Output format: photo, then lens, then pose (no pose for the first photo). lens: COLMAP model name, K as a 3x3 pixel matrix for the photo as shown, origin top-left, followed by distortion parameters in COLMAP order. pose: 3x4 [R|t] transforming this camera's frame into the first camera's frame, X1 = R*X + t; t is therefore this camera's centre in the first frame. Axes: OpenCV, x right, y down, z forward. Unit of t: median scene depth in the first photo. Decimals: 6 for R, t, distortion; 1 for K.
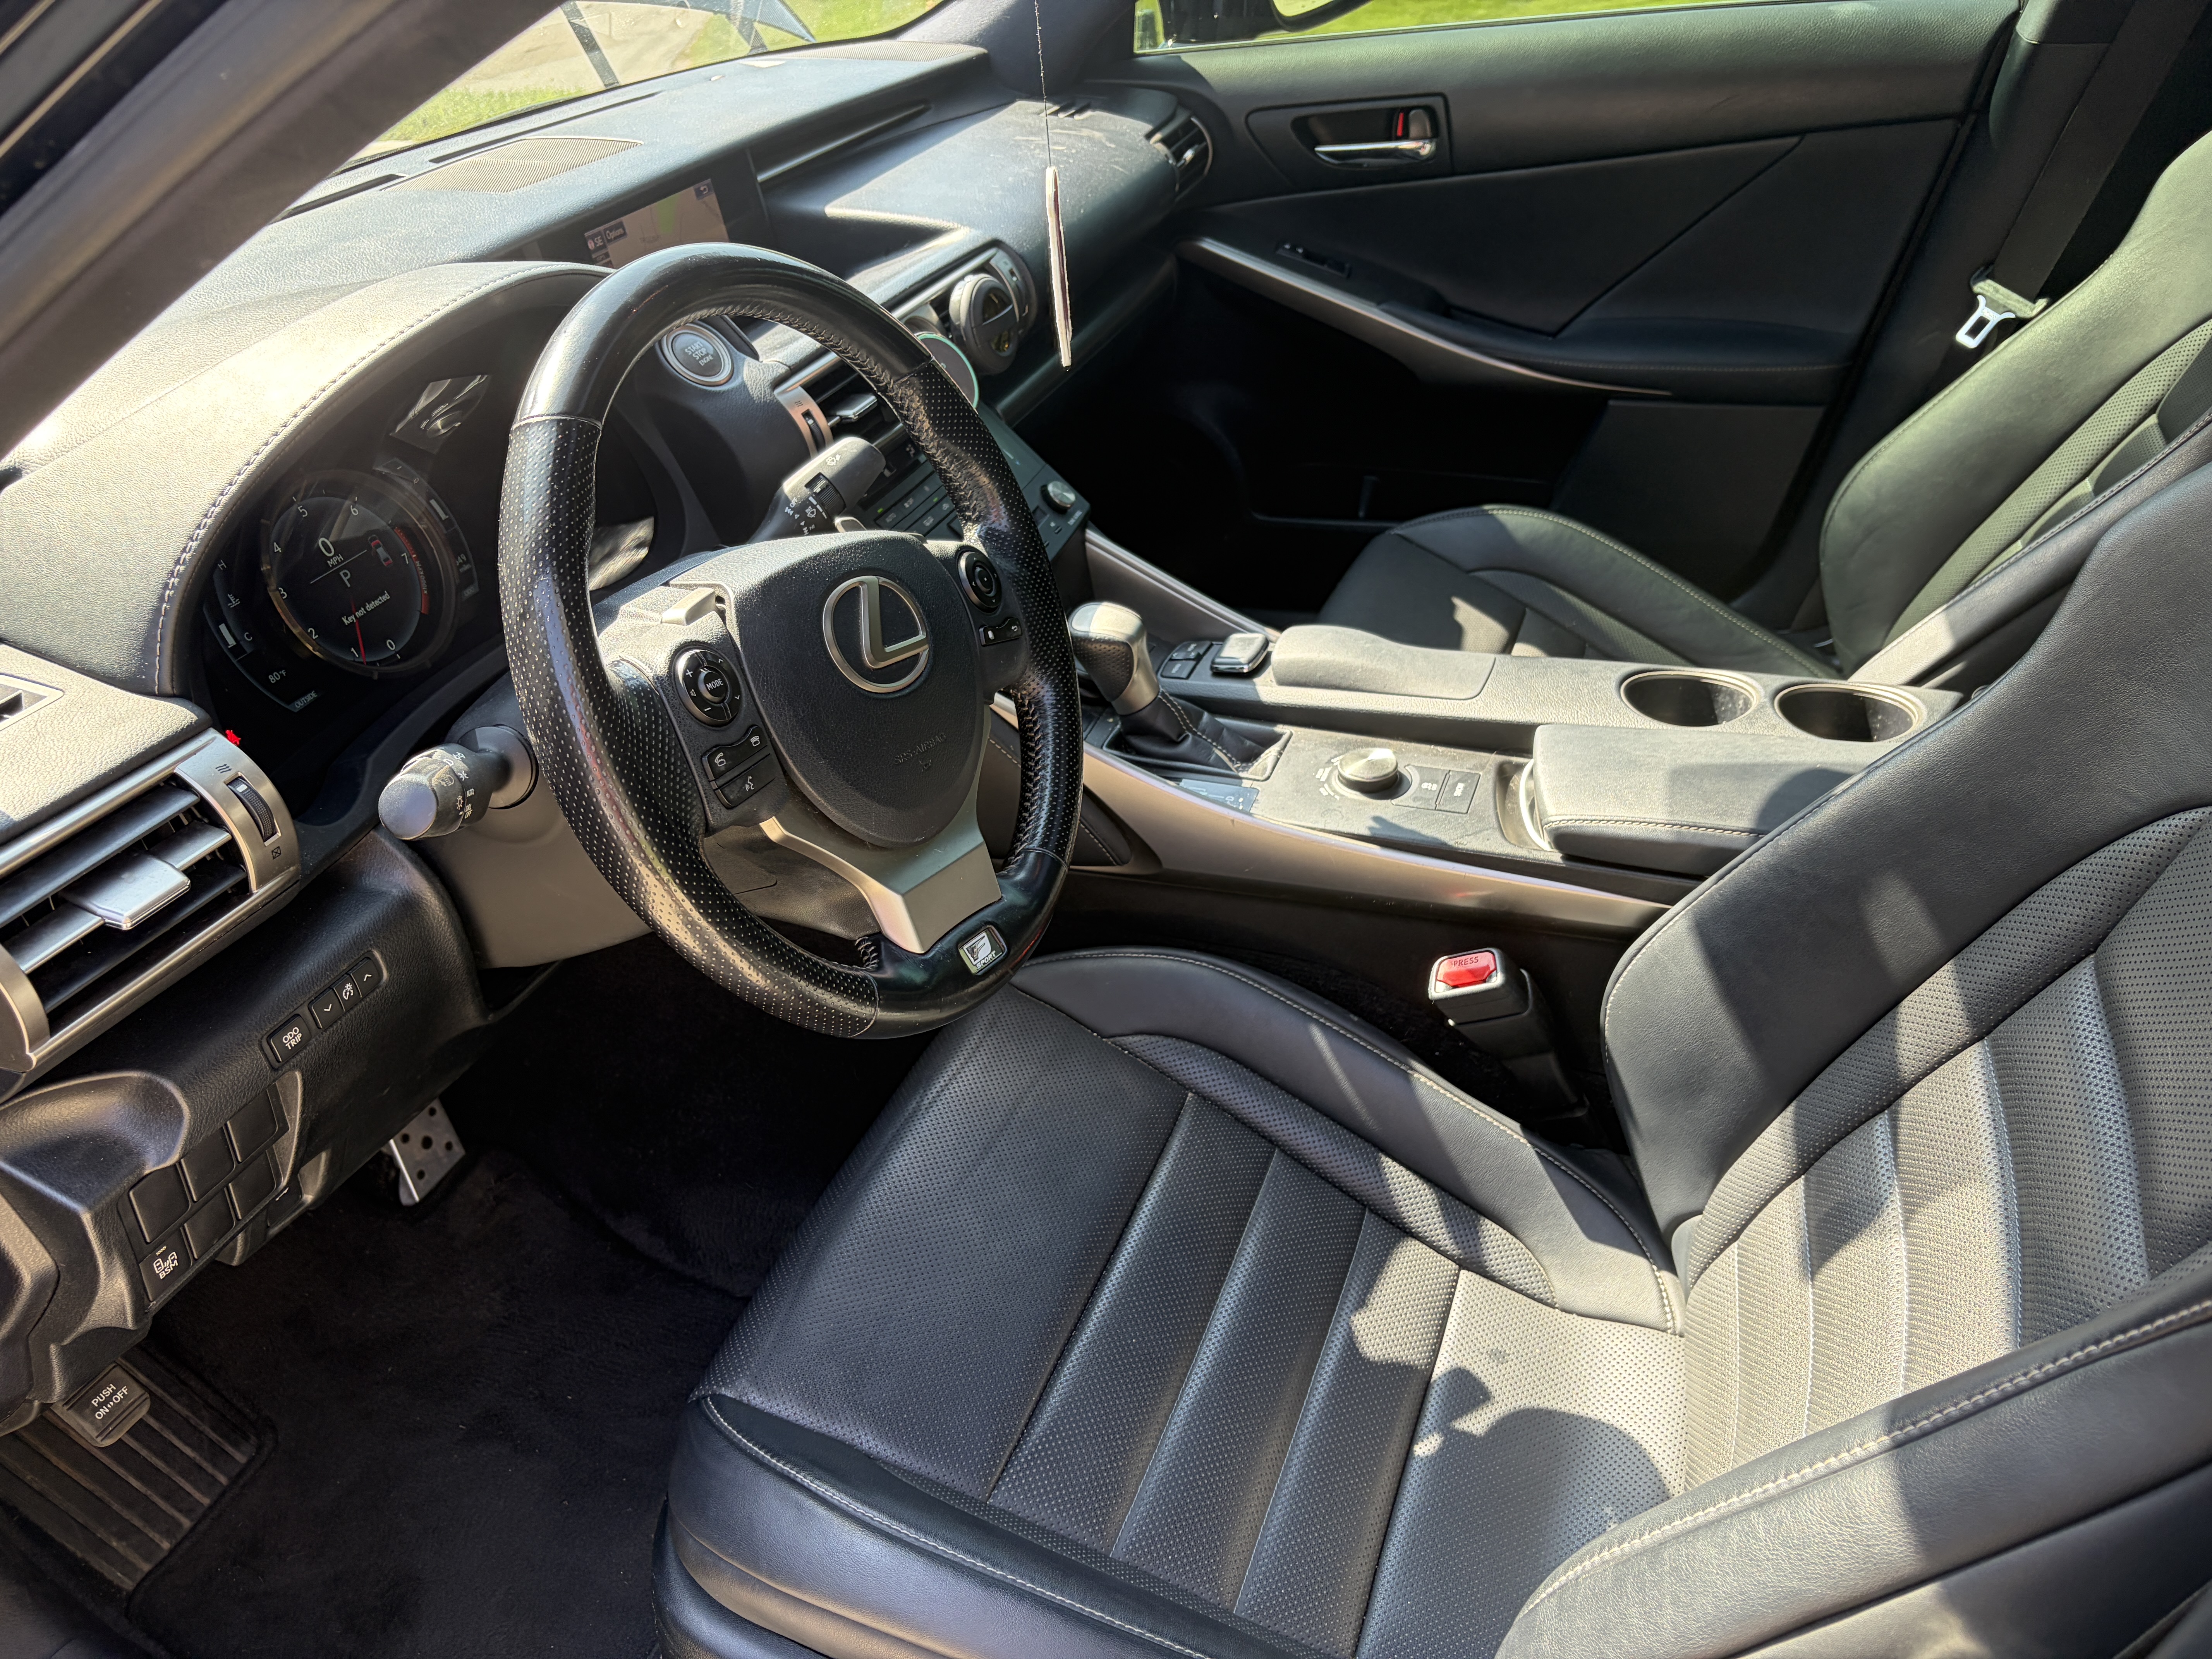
lens RADIAL K [[1632.1, 0, 1106.0], [0, 1632.1, 829.5], [0, 0, 1]] dist [-0.005644, 0.000210]
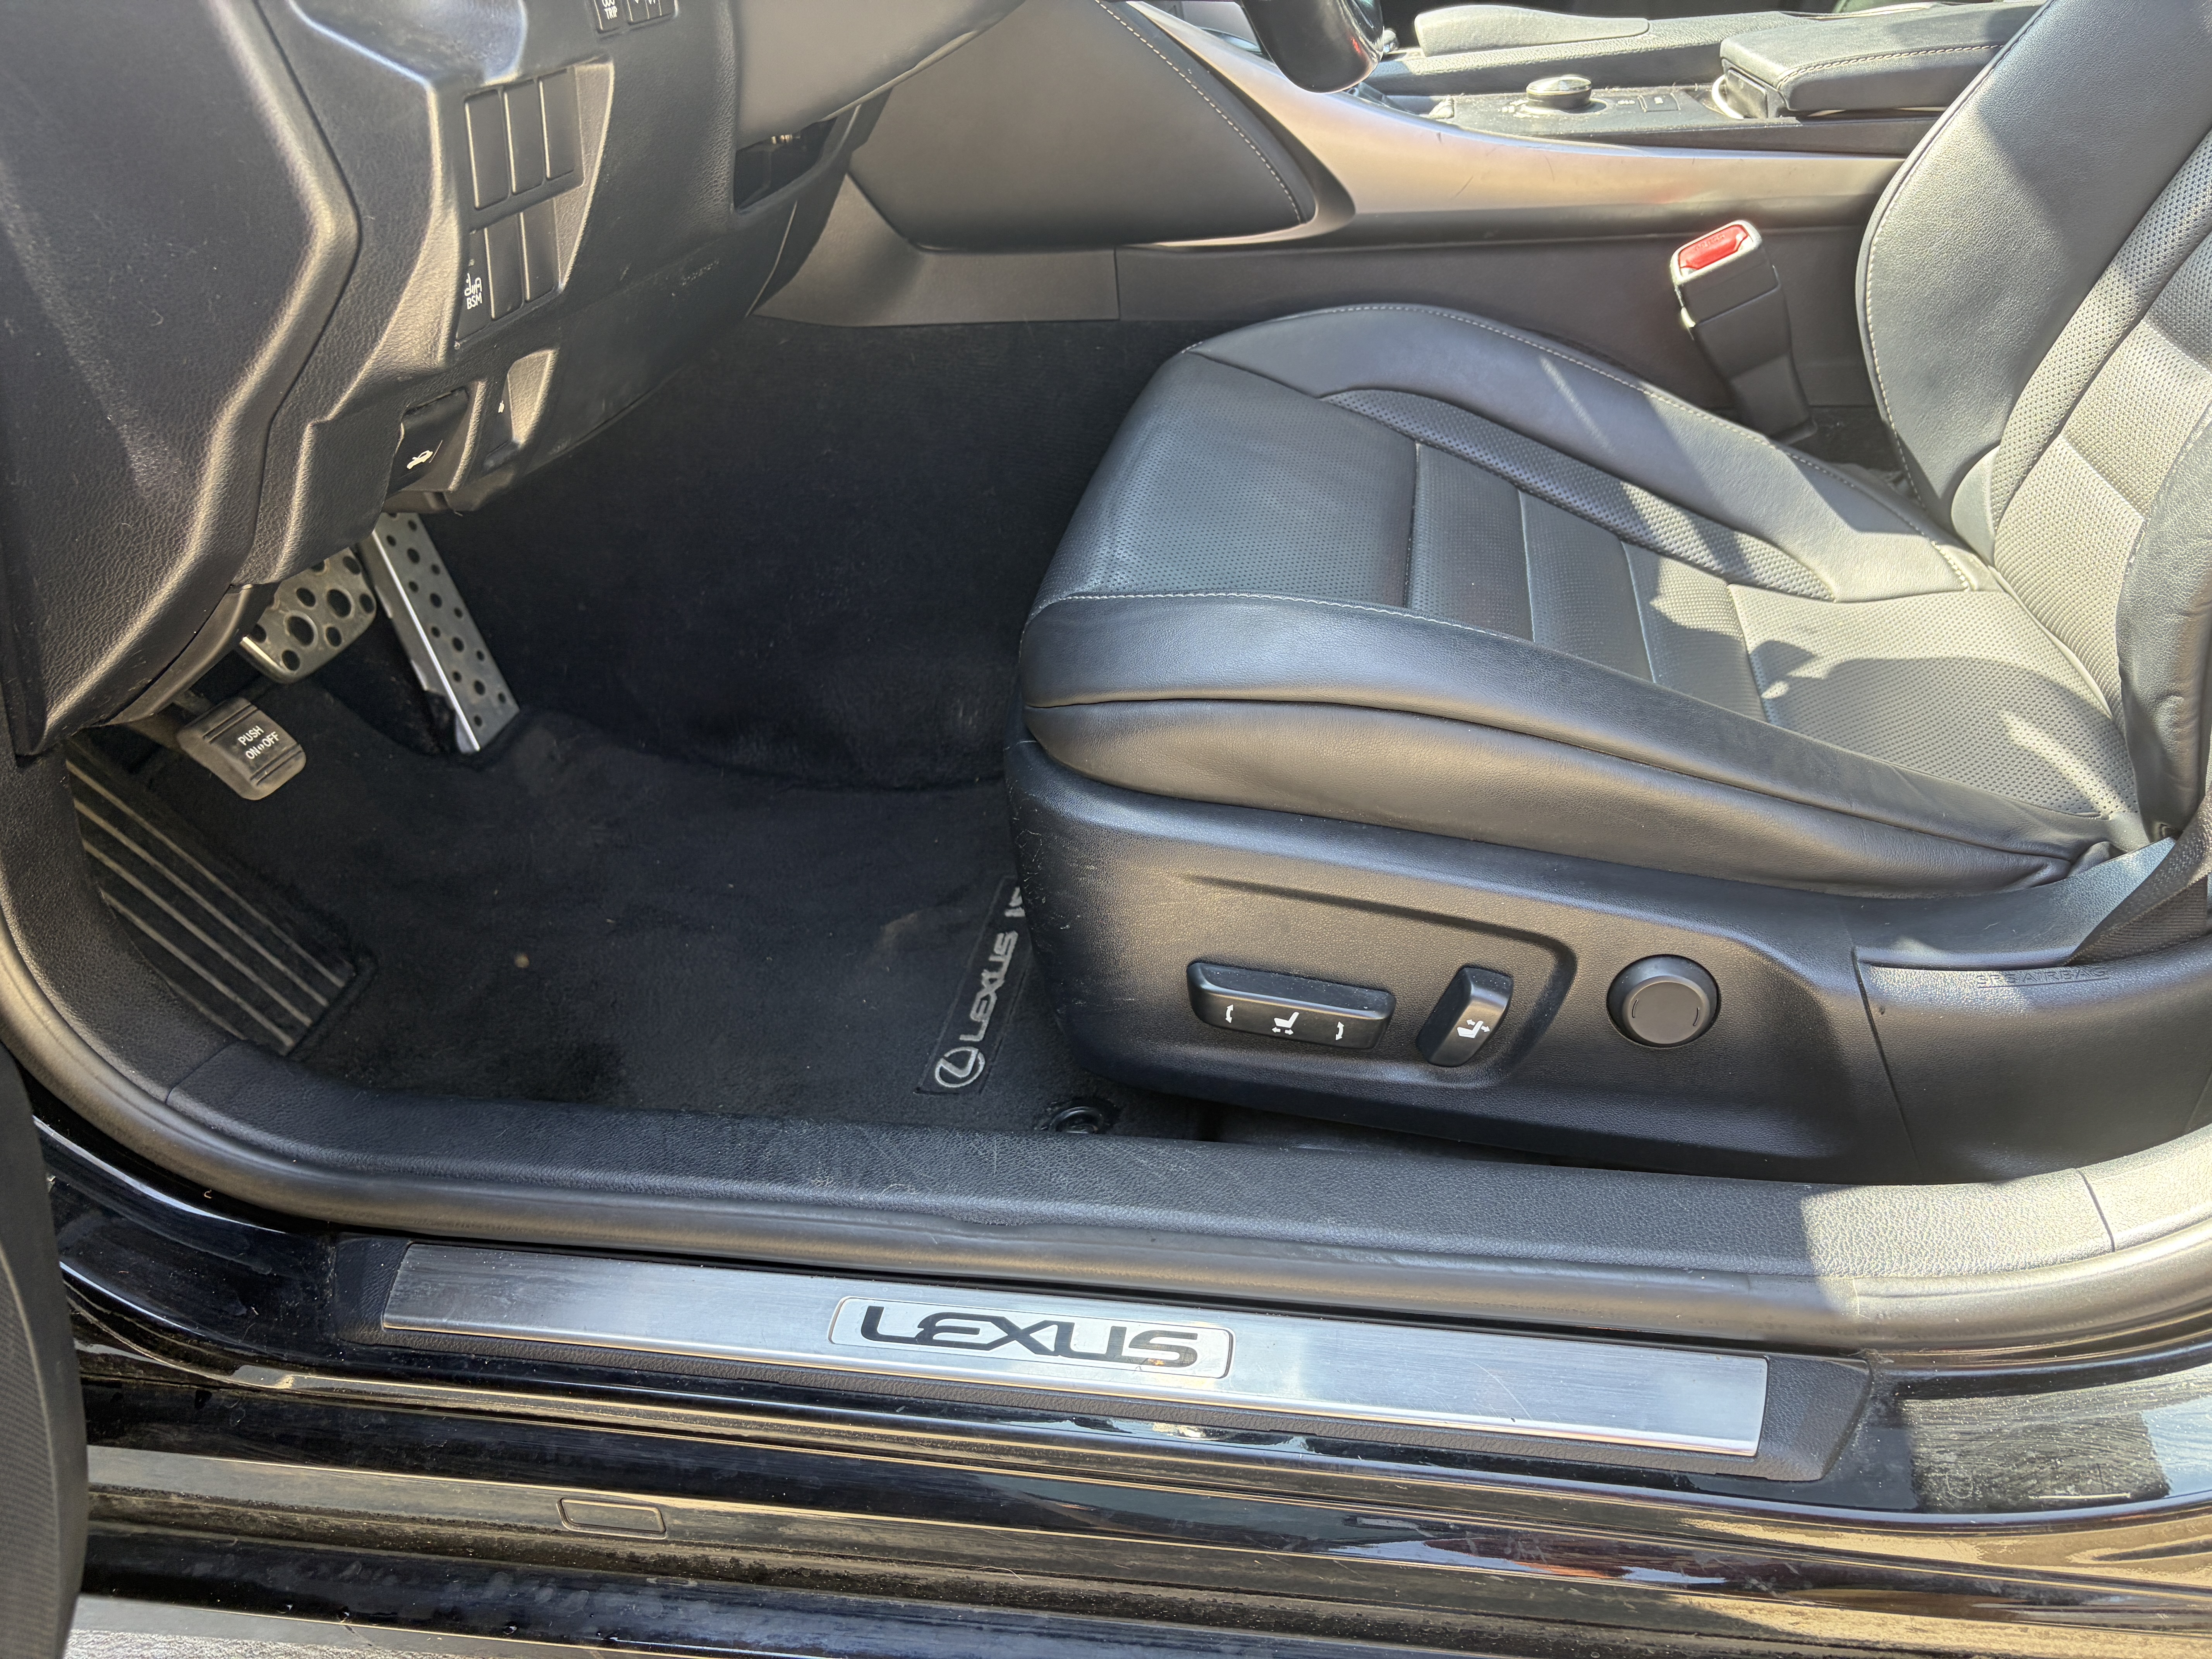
lens RADIAL K [[1632.1, 0, 1106.0], [0, 1632.1, 829.5], [0, 0, 1]] dist [-0.005644, 0.000210]
pose [[0.982486, -0.094670, 0.160496, -0.290054], [0.099466, 0.994796, -0.022097, 0.386061], [-0.157569, 0.037674, 0.986789, 0.133684]]
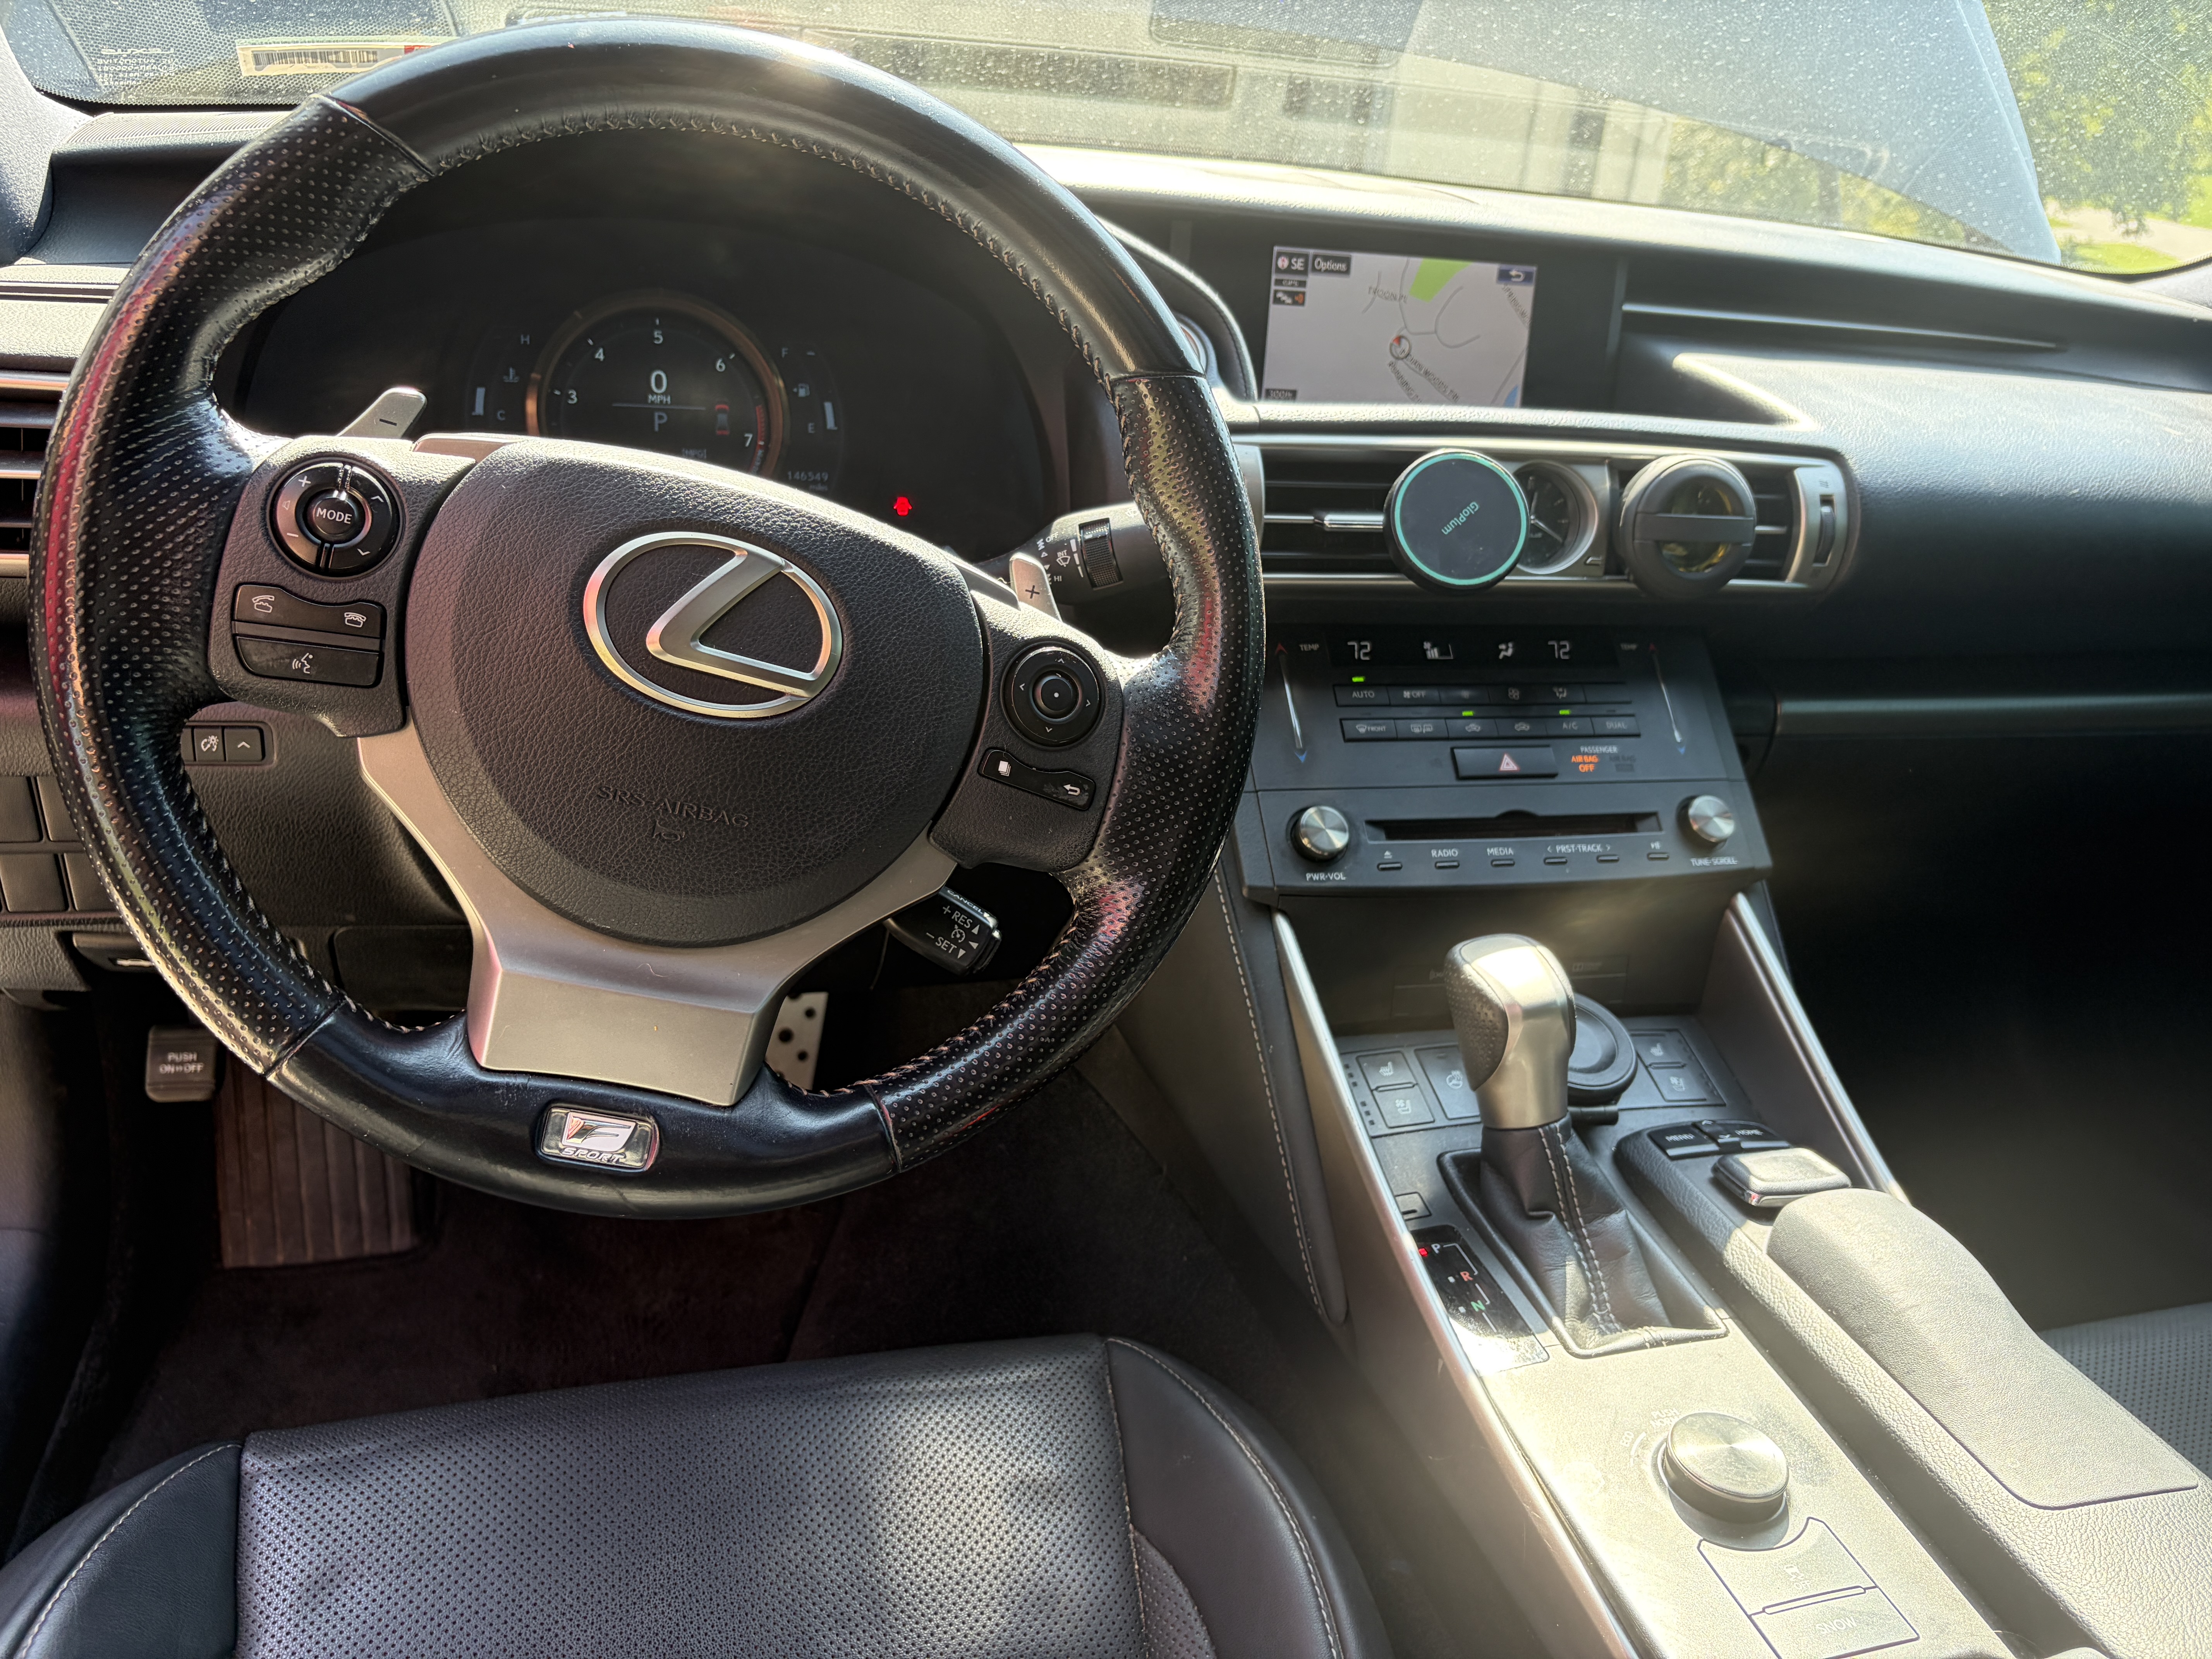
lens RADIAL K [[1632.1, 0, 1106.0], [0, 1632.1, 829.5], [0, 0, 1]] dist [-0.005644, 0.000210]
pose [[0.597699, 0.437156, -0.672050, 0.301623], [-0.549968, 0.833499, 0.053053, -0.122565], [0.583345, 0.337896, 0.738603, 0.458084]]
